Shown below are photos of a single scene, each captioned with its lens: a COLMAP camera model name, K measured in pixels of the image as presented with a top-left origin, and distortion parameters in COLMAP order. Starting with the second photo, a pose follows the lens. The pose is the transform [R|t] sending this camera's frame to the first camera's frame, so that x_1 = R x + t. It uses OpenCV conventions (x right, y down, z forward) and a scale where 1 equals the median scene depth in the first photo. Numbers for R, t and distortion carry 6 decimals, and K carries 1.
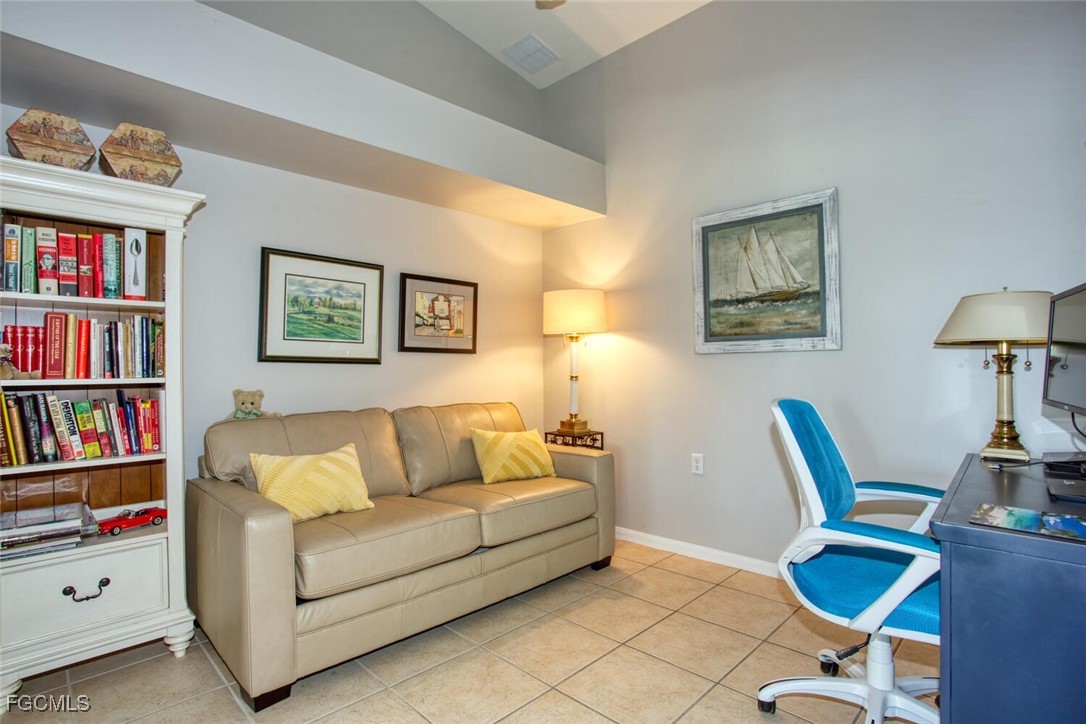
lens RADIAL K [[522.5, 0, 545.2], [0, 522.5, 358.8], [0, 0, 1]] dist [-0.006630, -0.000028]
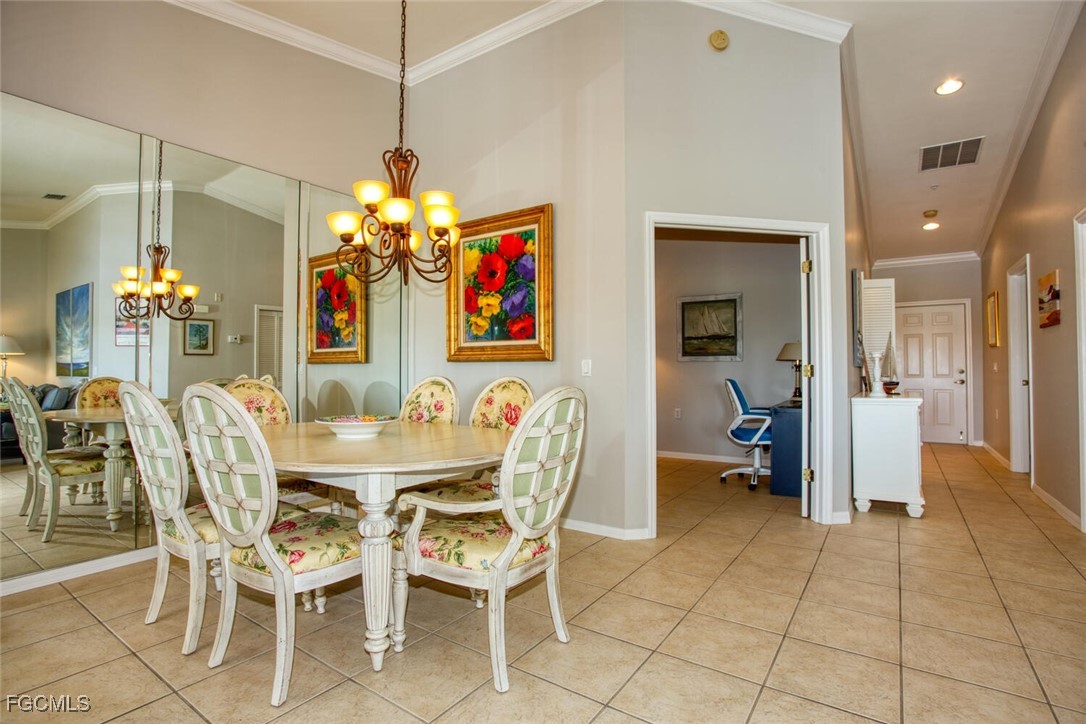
lens RADIAL K [[522.5, 0, 537.2], [0, 522.5, 364.8], [0, 0, 1]] dist [-0.006630, -0.000028]
pose [[0.984174, 0.004594, 0.177147, -0.728637], [-0.007476, 0.999850, 0.015603, -0.028921], [-0.177049, -0.016681, 0.984061, -1.107155]]
